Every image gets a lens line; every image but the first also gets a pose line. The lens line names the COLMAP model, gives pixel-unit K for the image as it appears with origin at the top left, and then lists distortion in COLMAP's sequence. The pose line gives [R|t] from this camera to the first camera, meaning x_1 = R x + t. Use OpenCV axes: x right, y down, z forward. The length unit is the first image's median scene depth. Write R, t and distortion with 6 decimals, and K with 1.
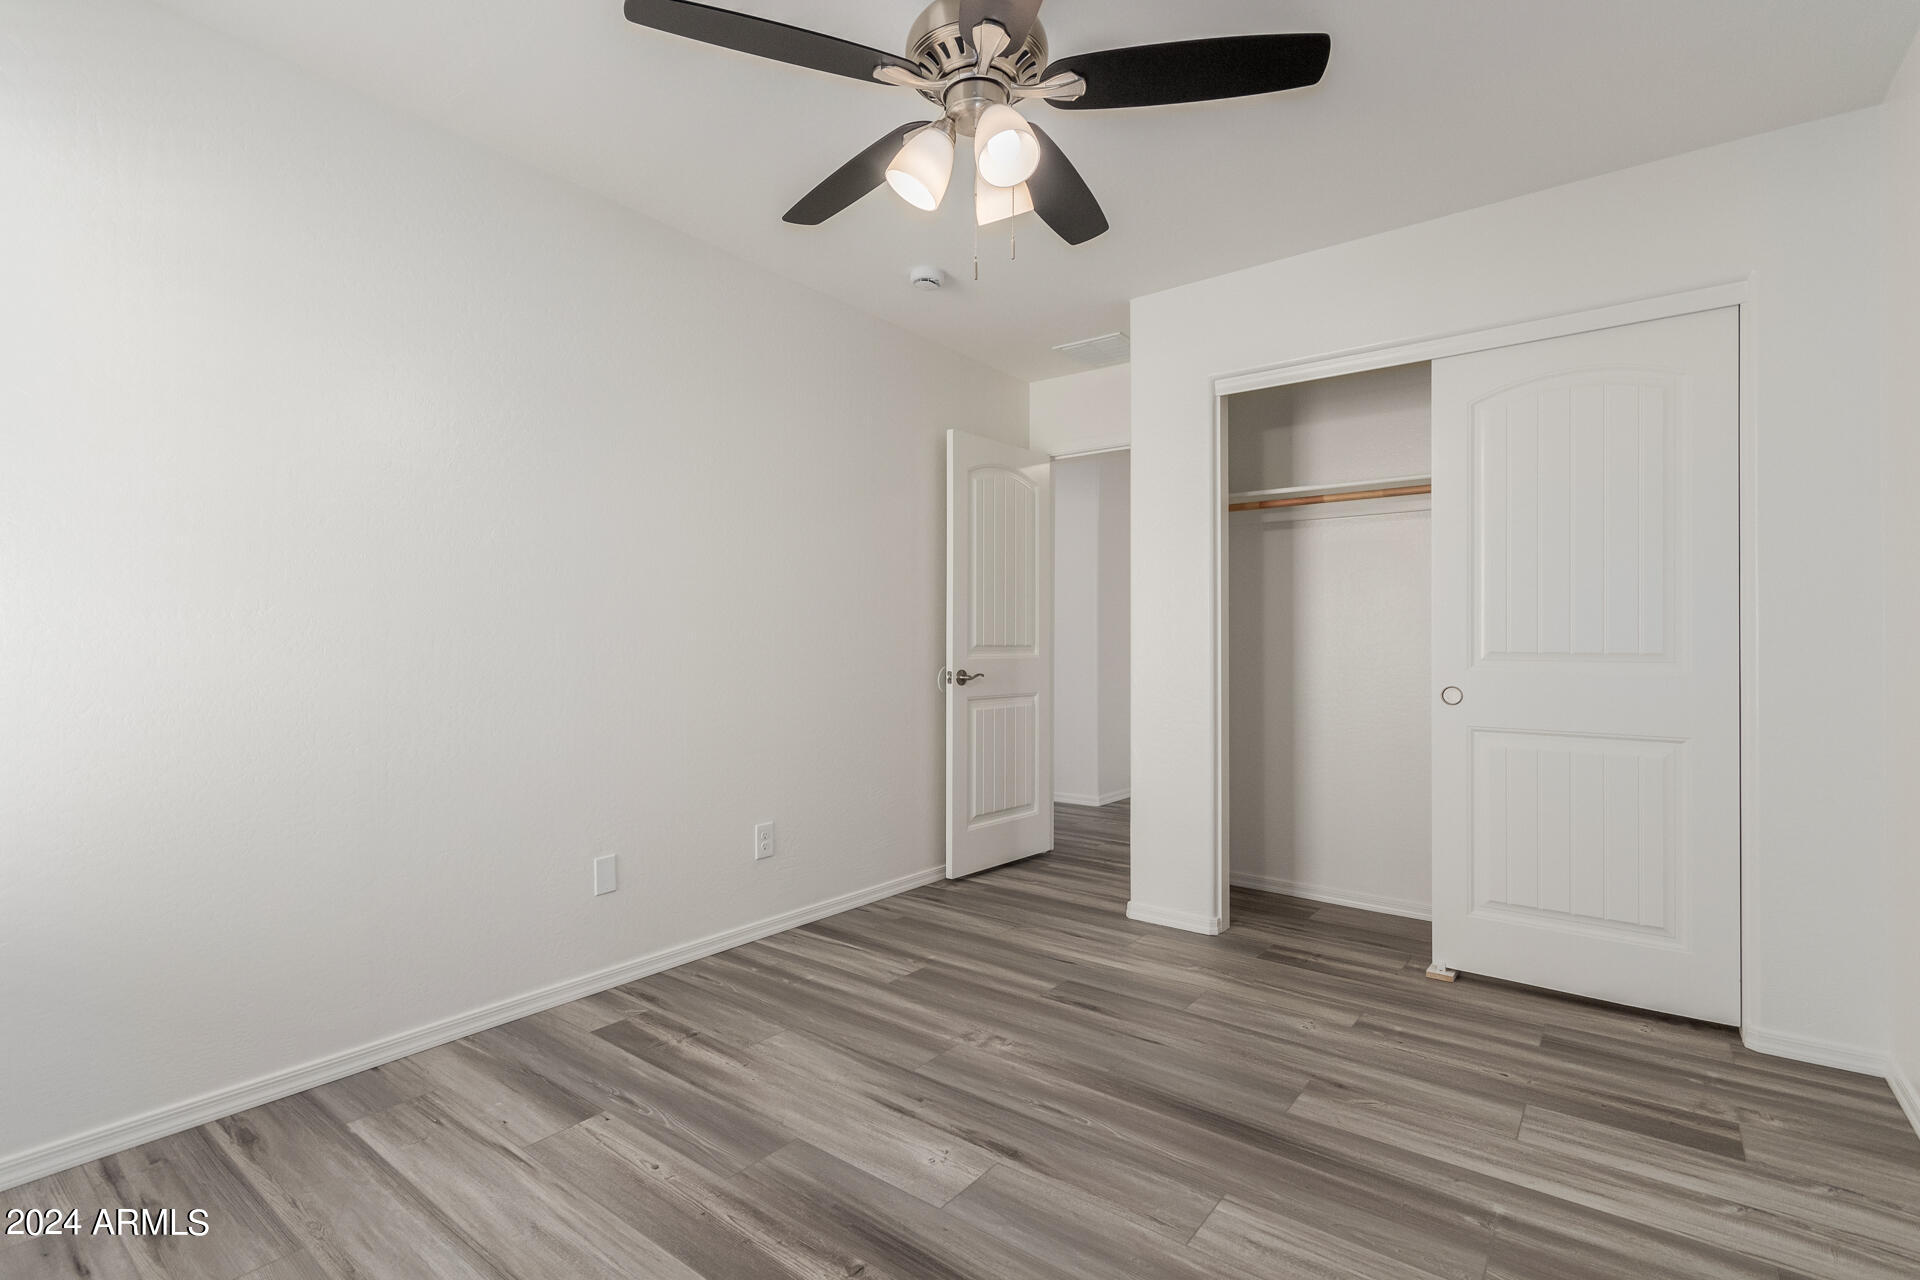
lens RADIAL K [[899.8, 0, 965.8], [0, 899.8, 637.7], [0, 0, 1]] dist [0.001384, 0.002152]
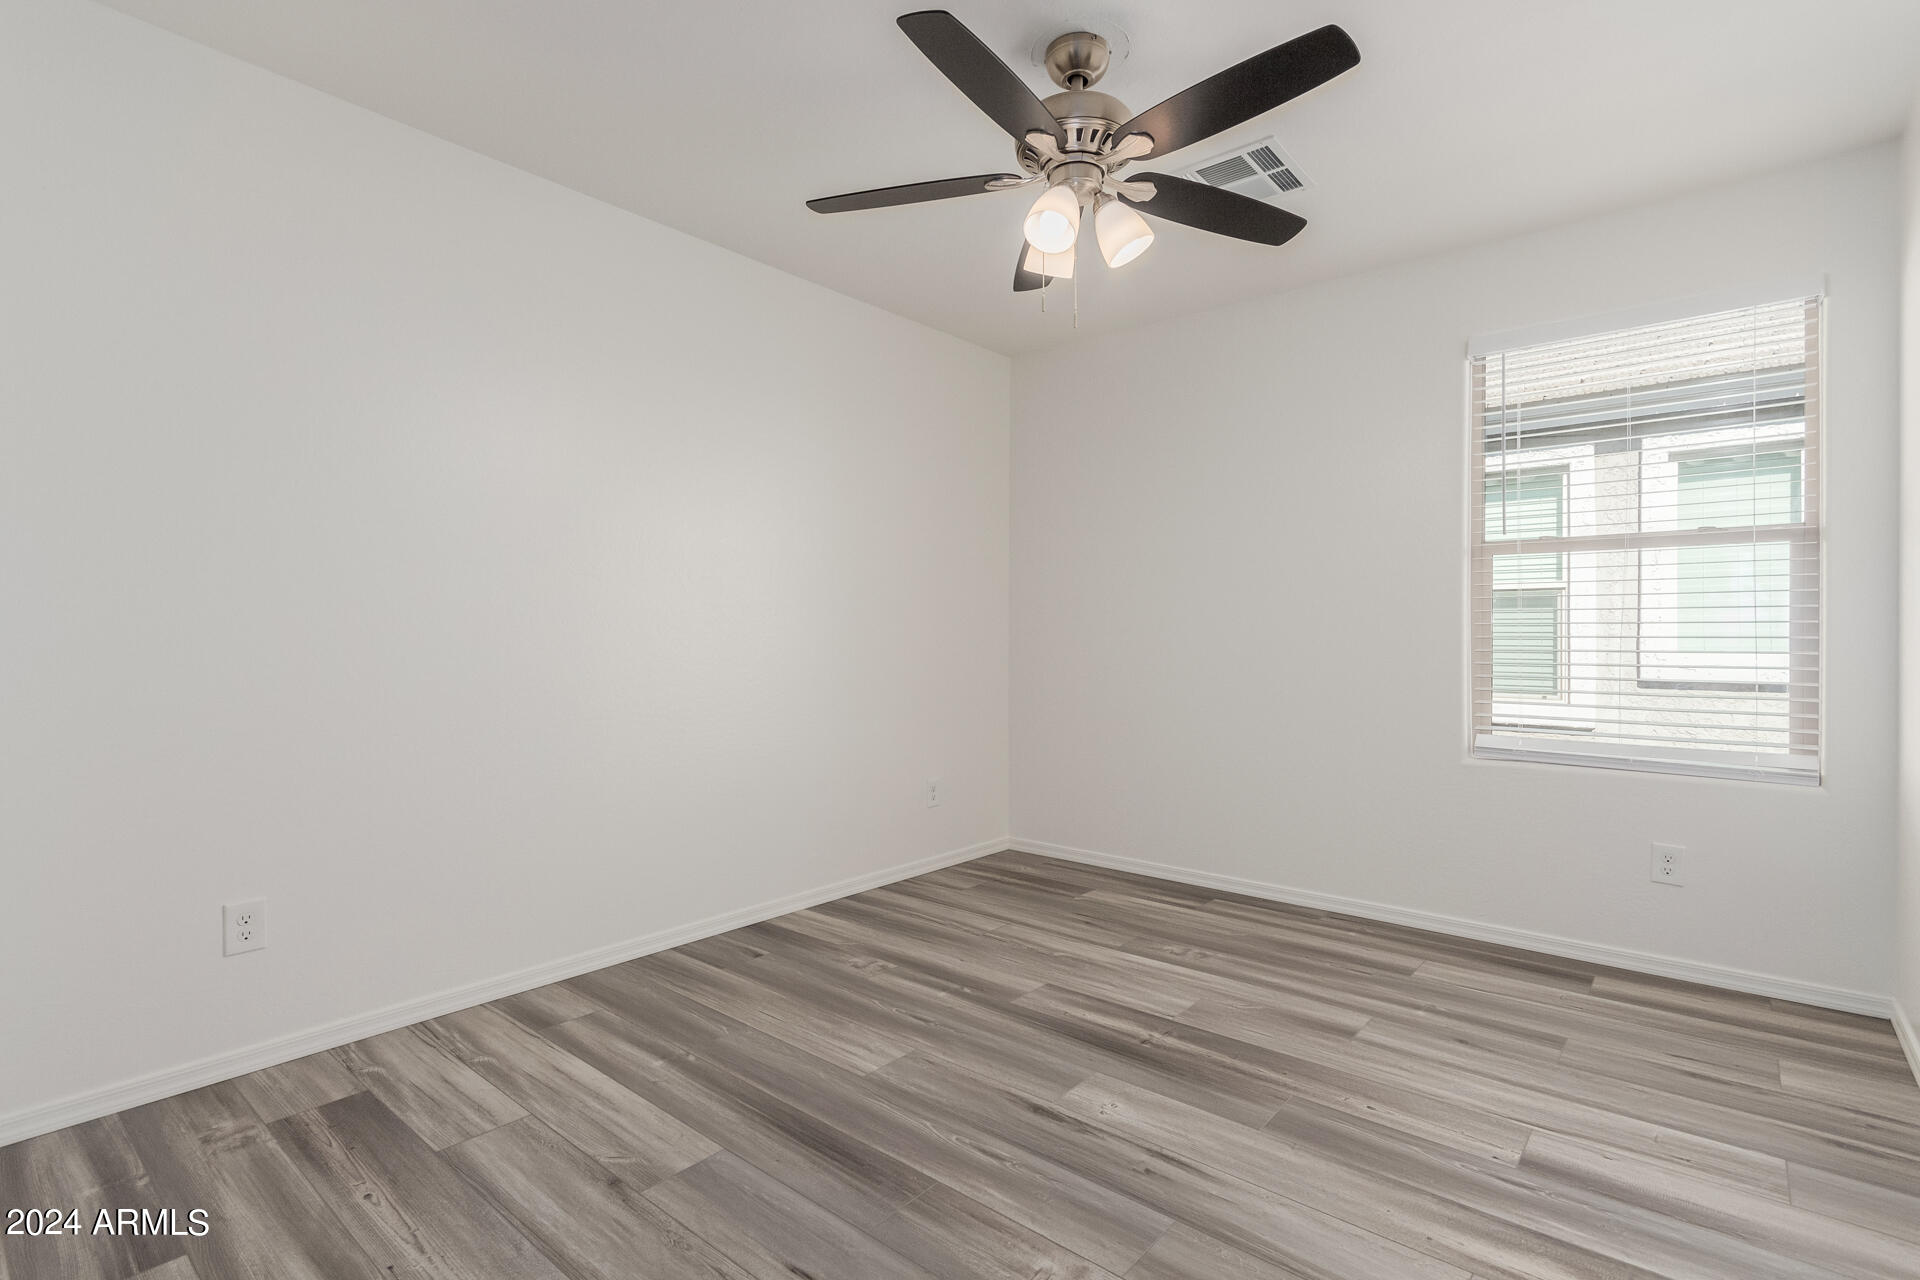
lens RADIAL K [[899.8, 0, 963.0], [0, 899.8, 639.6], [0, 0, 1]] dist [0.001384, 0.002152]
pose [[-0.998795, -0.006051, 0.048695, 0.089373], [-0.006347, 0.999962, -0.005939, 0.034522], [-0.048657, -0.006241, -0.998796, 2.000090]]
